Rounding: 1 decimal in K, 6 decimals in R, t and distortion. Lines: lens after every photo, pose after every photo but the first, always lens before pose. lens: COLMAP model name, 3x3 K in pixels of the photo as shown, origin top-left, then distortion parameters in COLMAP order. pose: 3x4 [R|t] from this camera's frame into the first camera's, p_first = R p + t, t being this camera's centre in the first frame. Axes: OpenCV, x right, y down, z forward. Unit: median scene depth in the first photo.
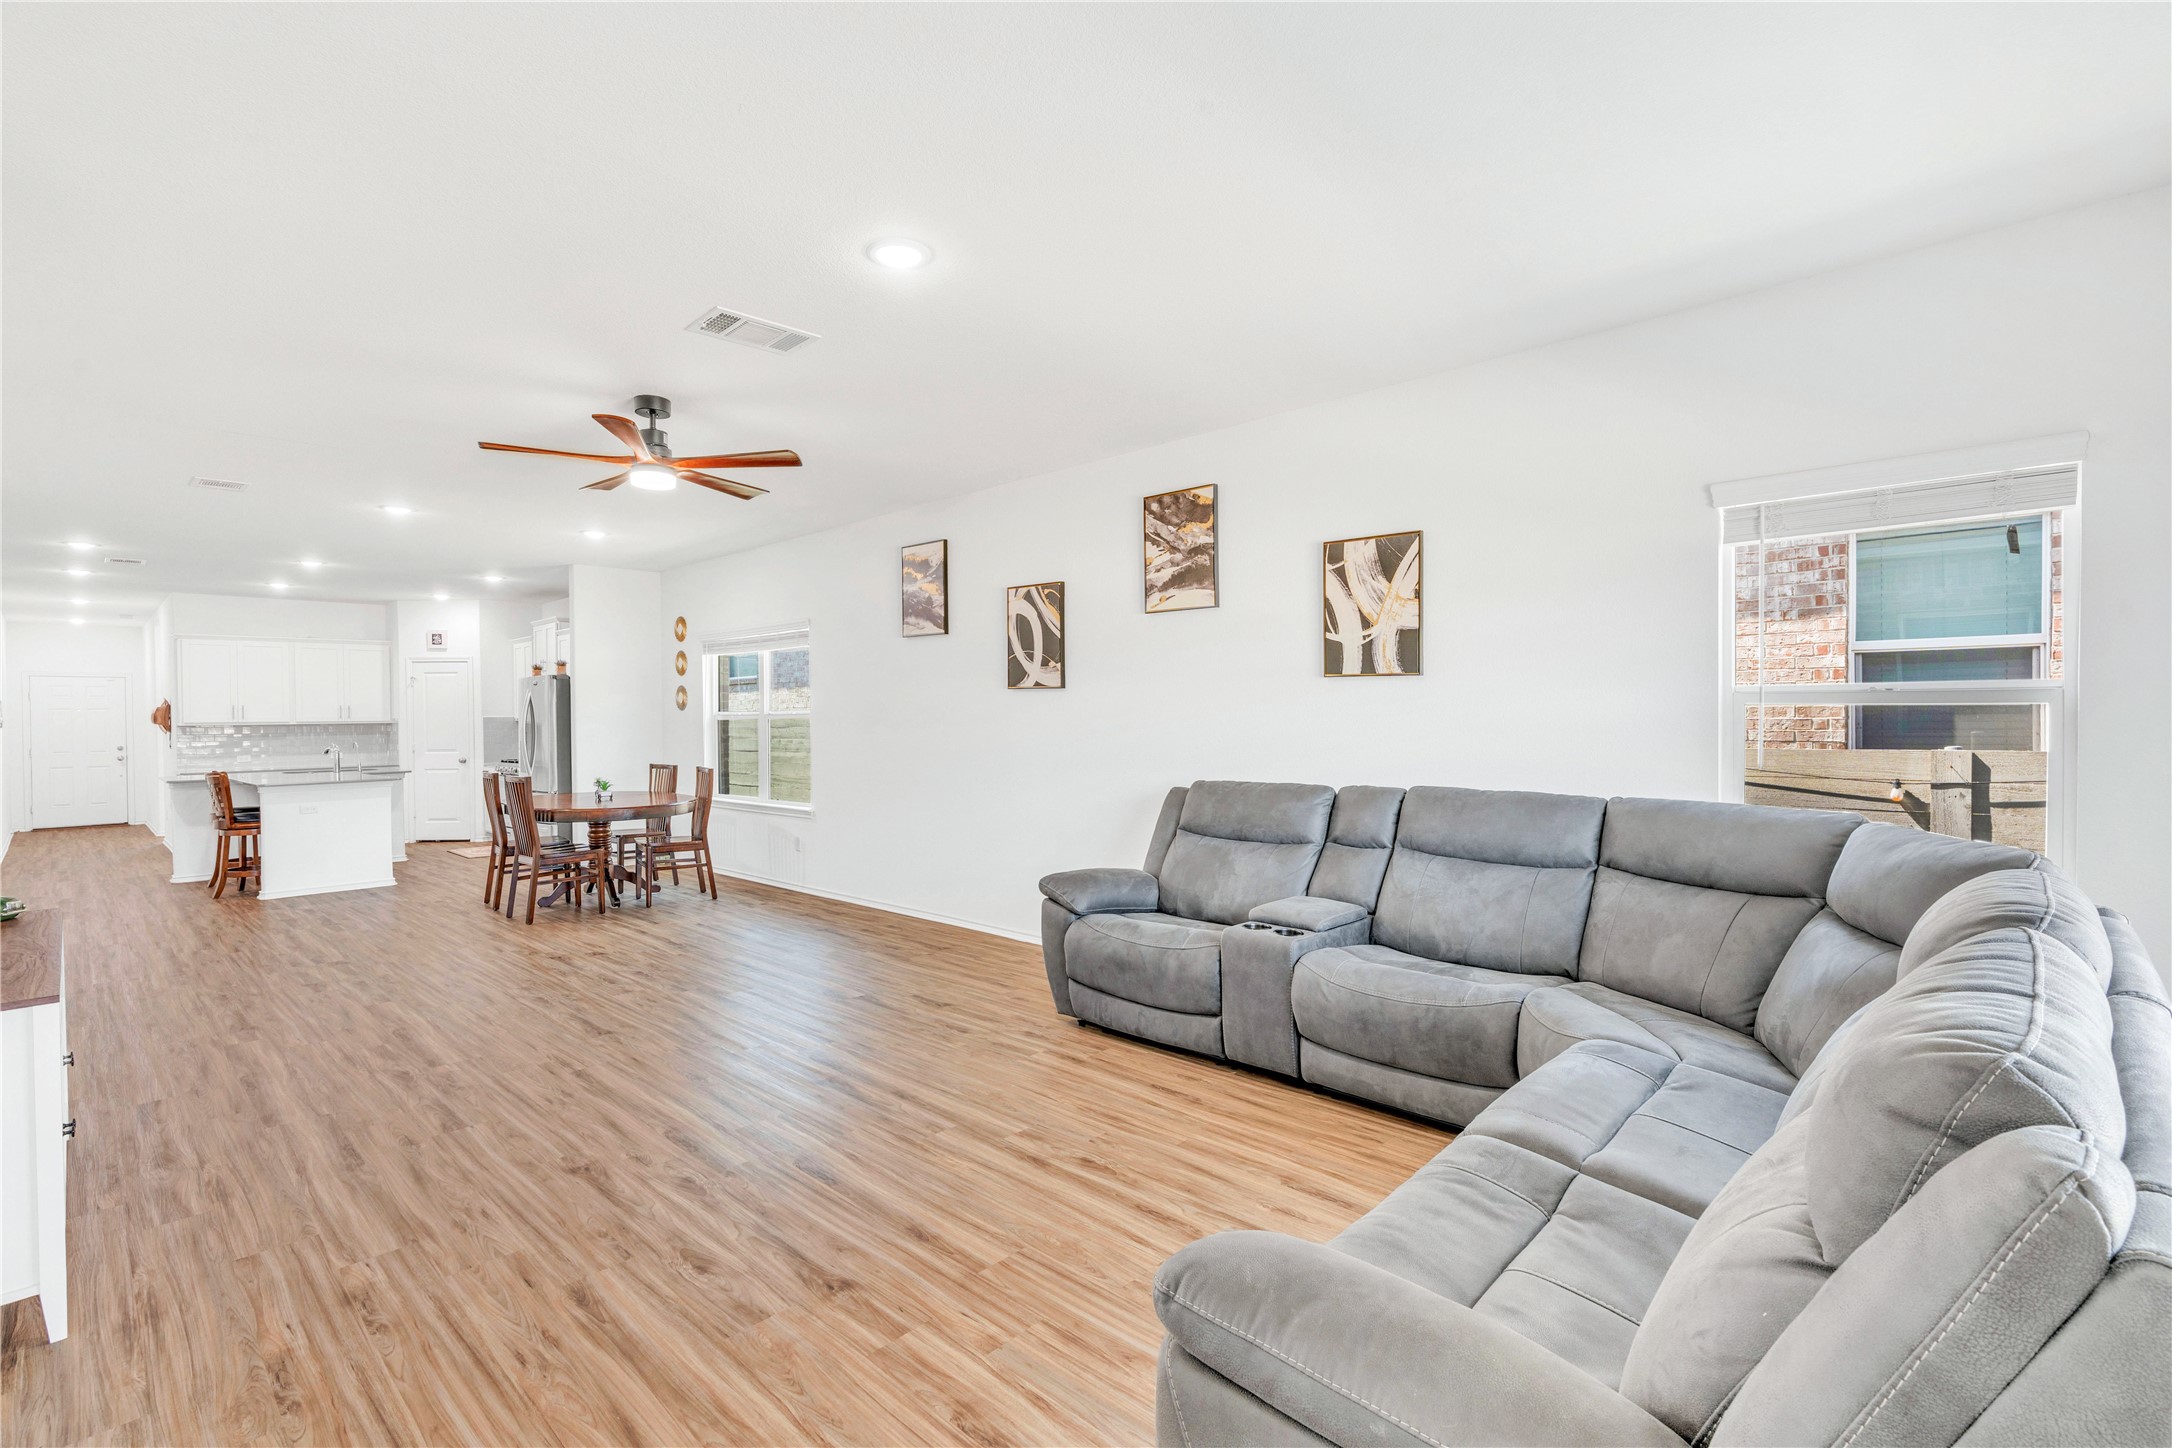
lens RADIAL K [[967.9, 0, 1092.1], [0, 967.9, 720.4], [0, 0, 1]] dist [-0.001351, -0.000196]
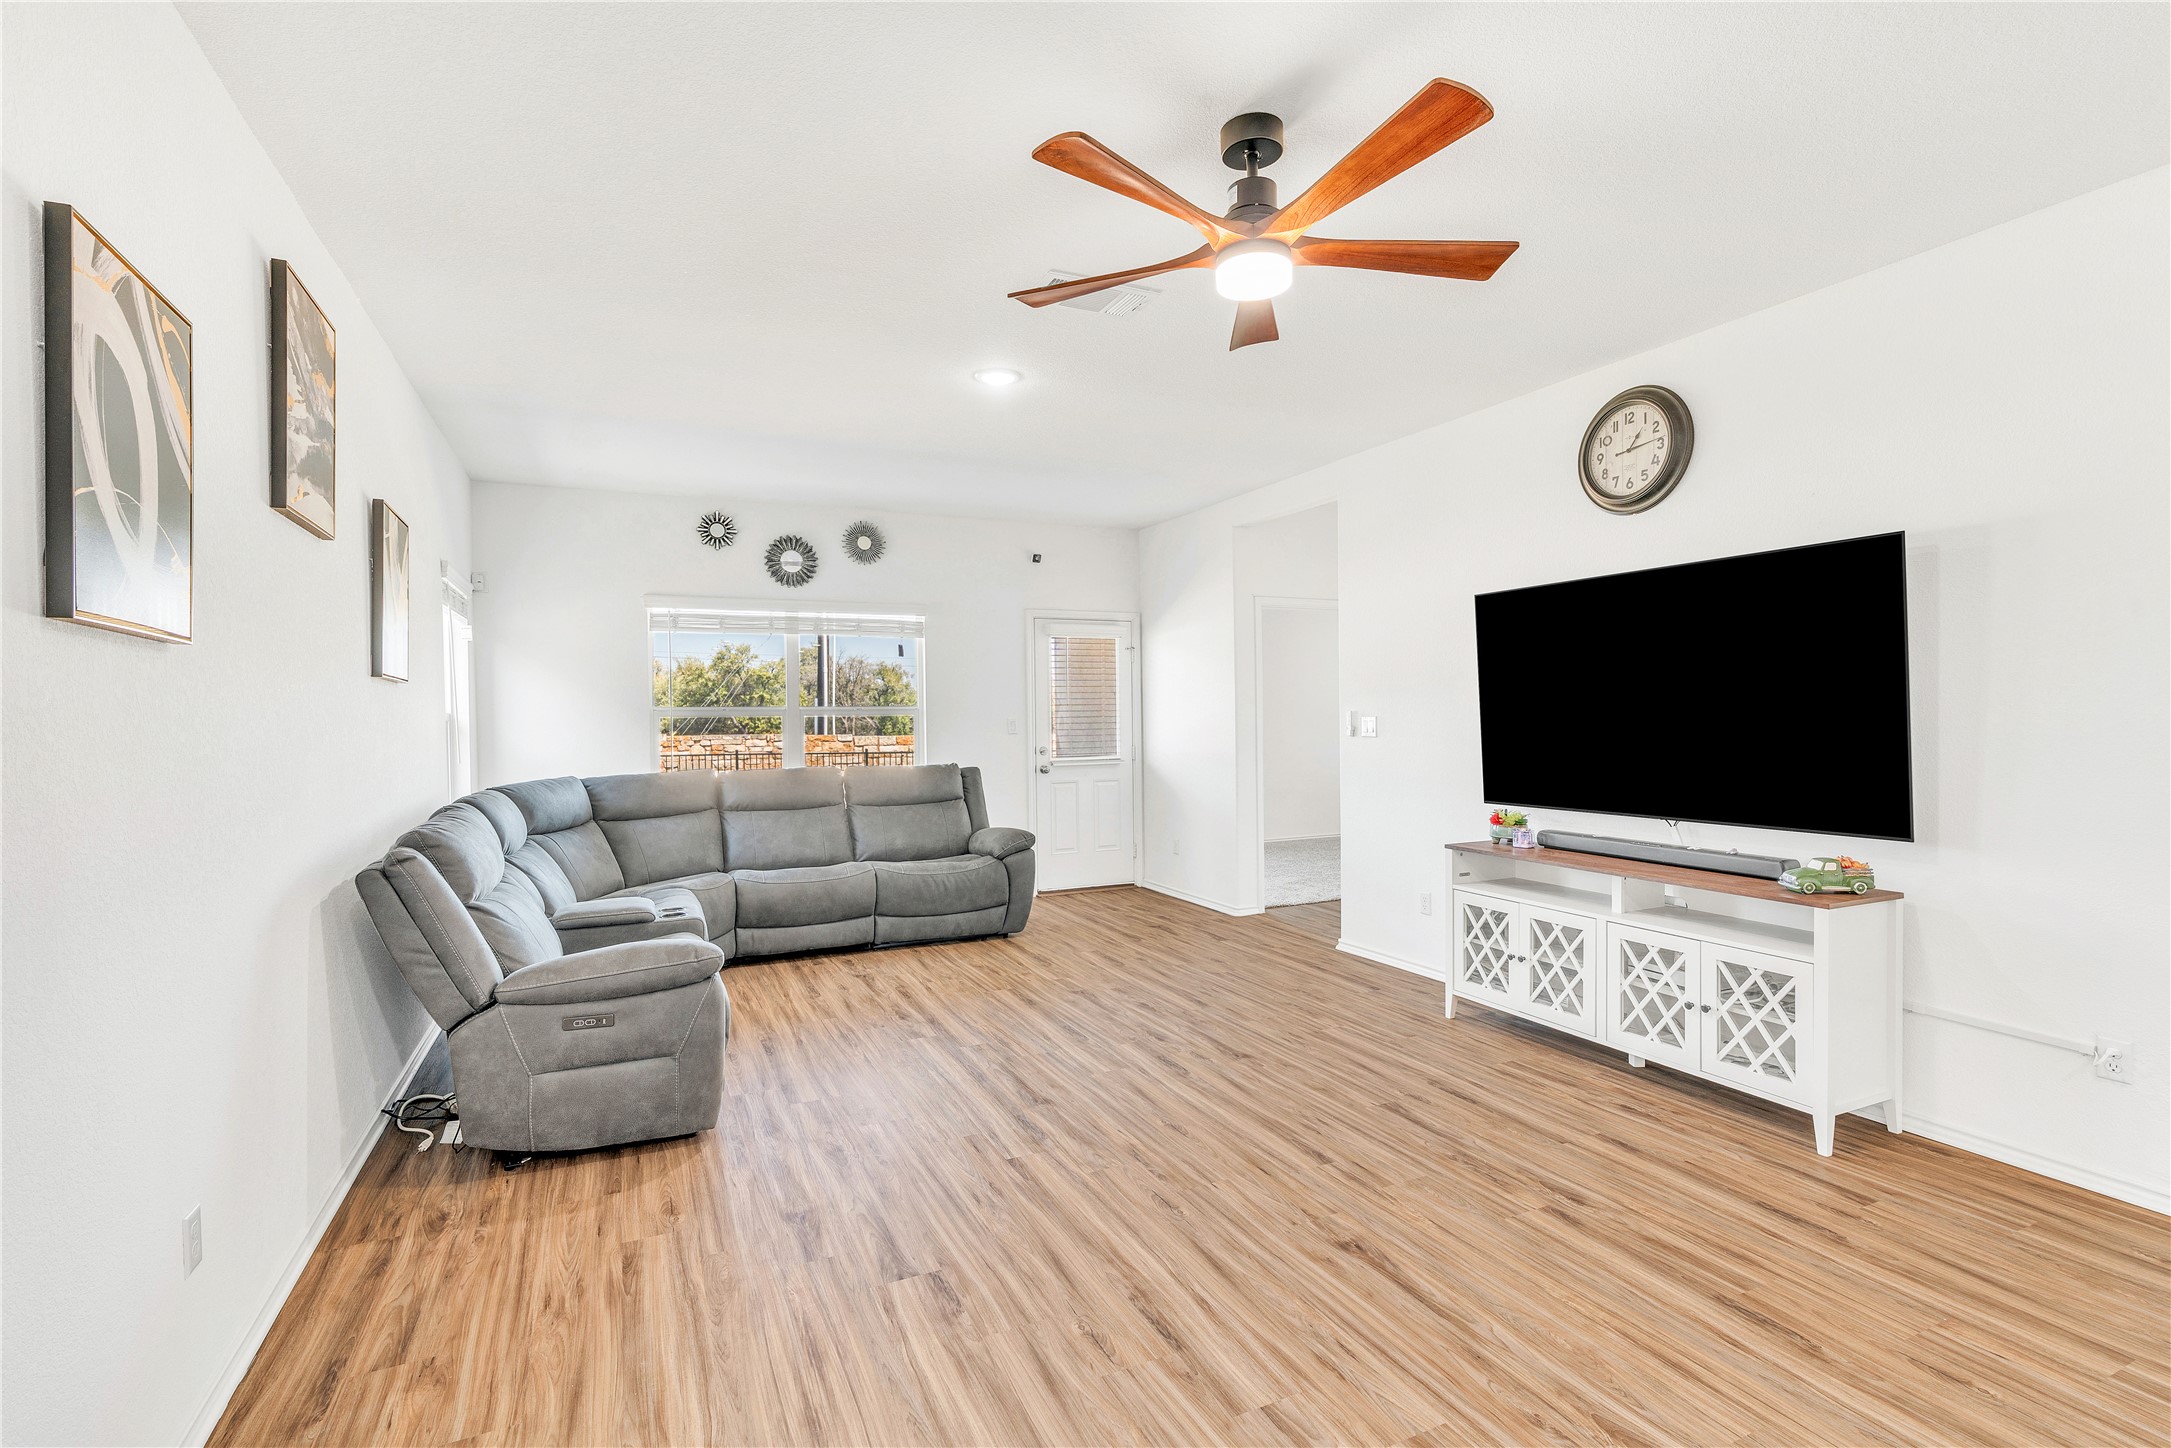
lens RADIAL K [[1024.1, 0, 1084.1], [0, 1024.1, 713.2], [0, 0, 1]] dist [-0.001818, -0.000009]
pose [[-0.928155, 0.023201, 0.371471, -0.653098], [0.025794, 0.999665, 0.002012, -0.002637], [-0.371300, 0.011449, -0.928442, 1.796226]]
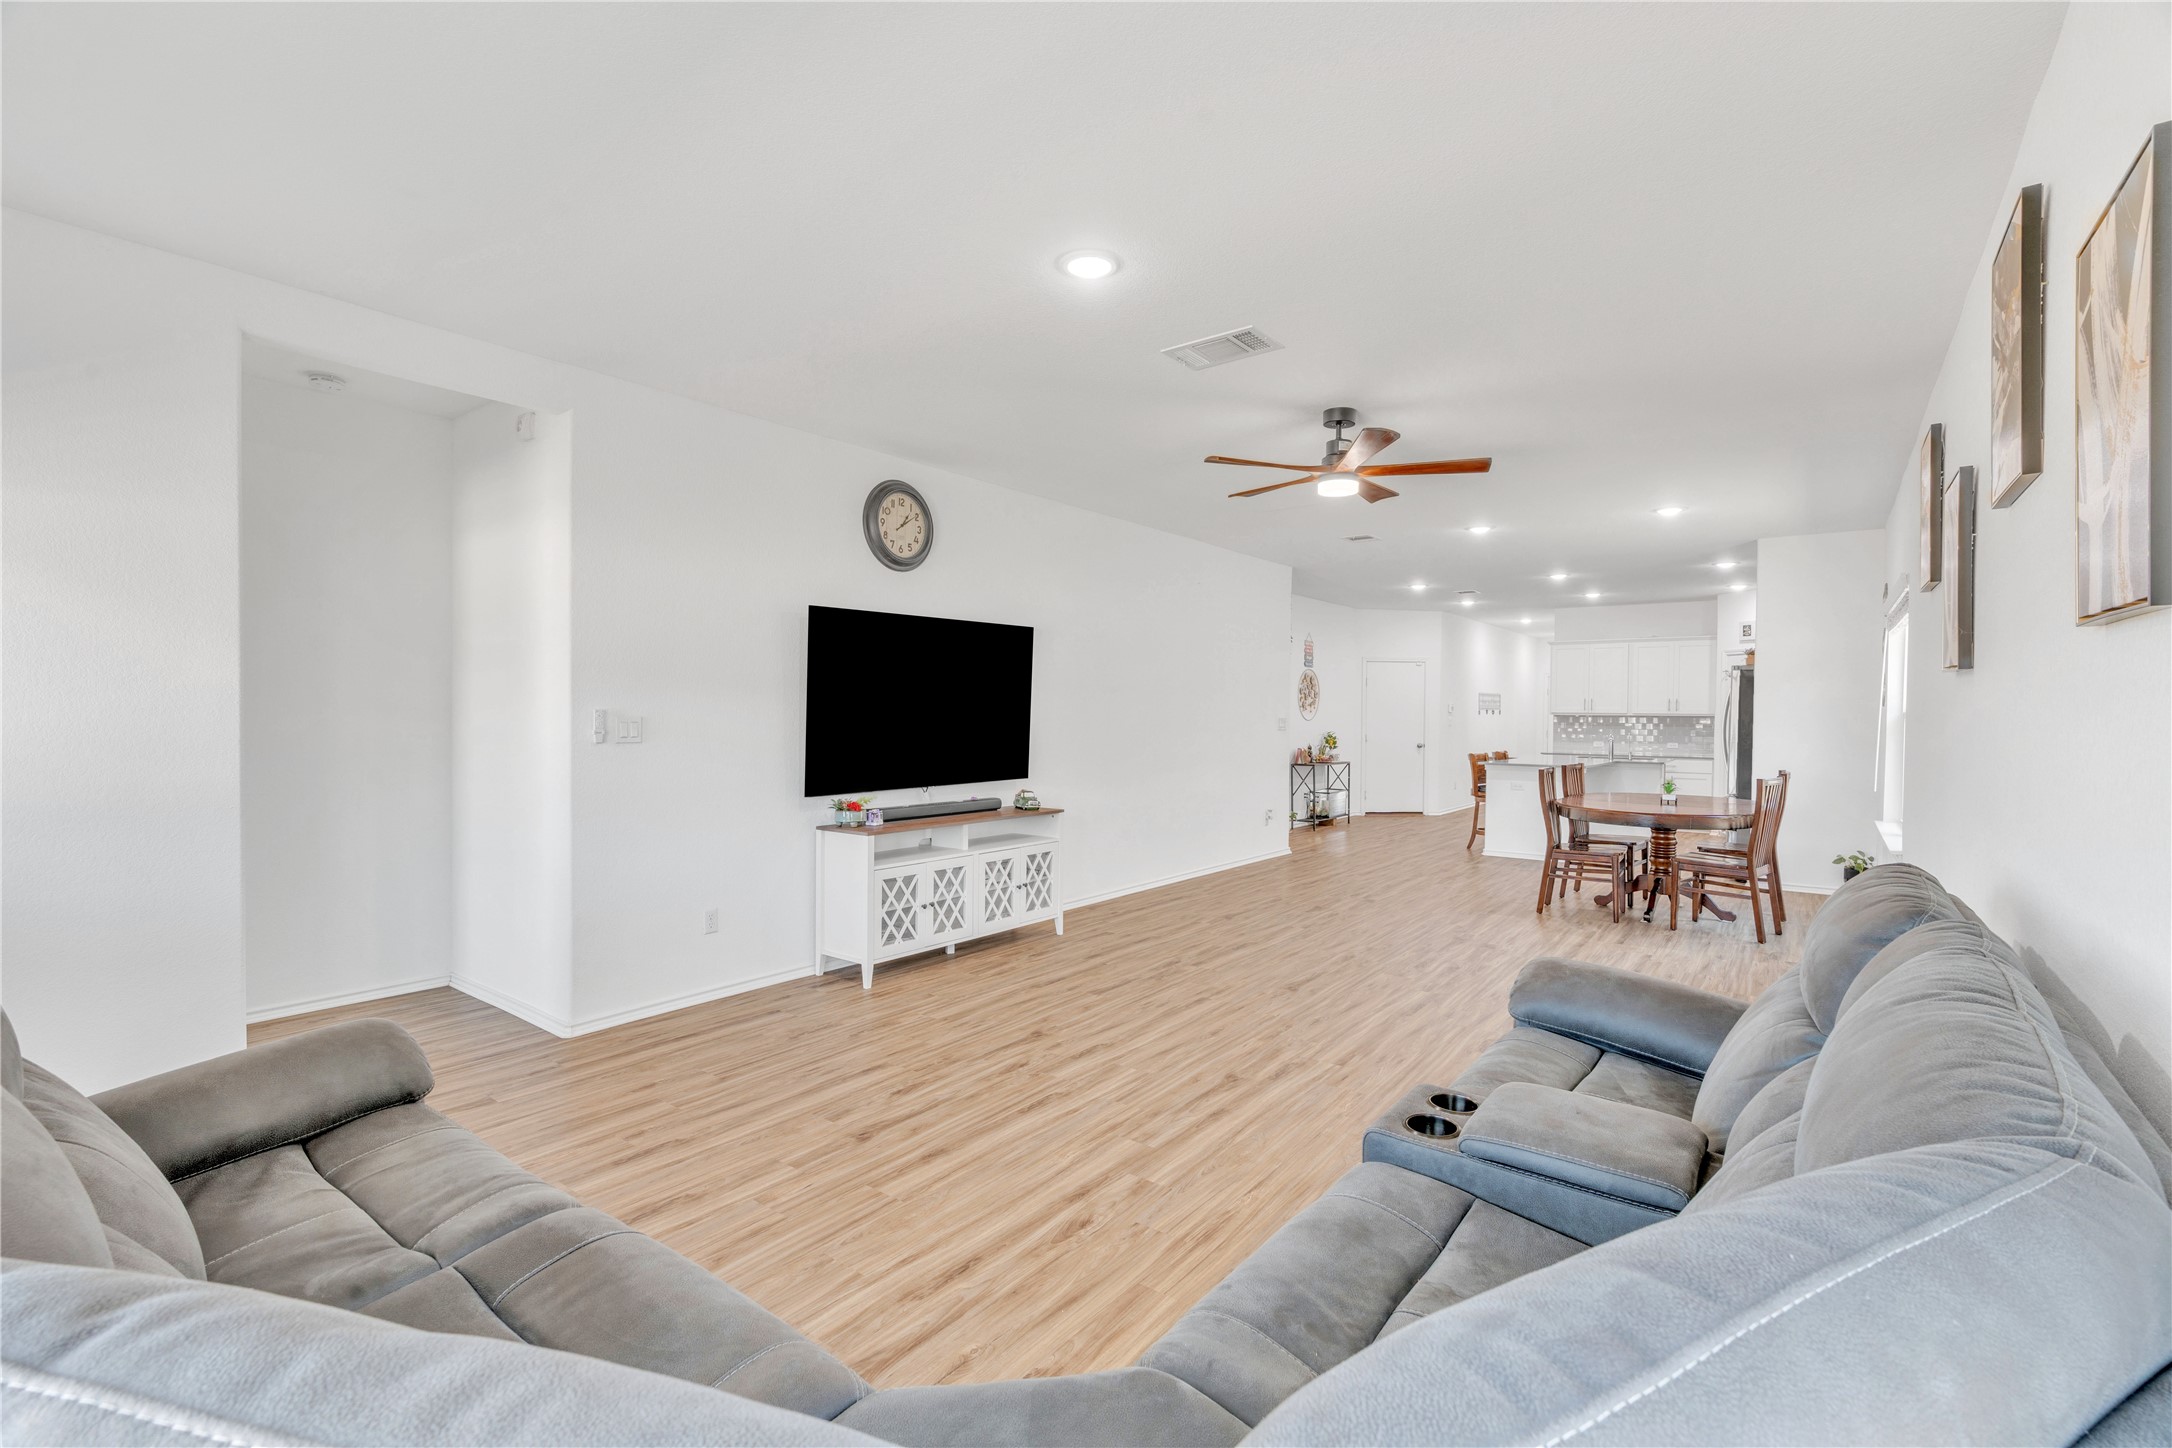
lens RADIAL K [[980.1, 0, 1086.0], [0, 980.1, 724.0], [0, 0, 1]] dist [-0.000343, -0.000033]
pose [[0.117935, 0.028324, -0.992617, 0.662449], [-0.017089, 0.999503, 0.026490, -0.015376], [0.992874, 0.013839, 0.118360, 0.685043]]
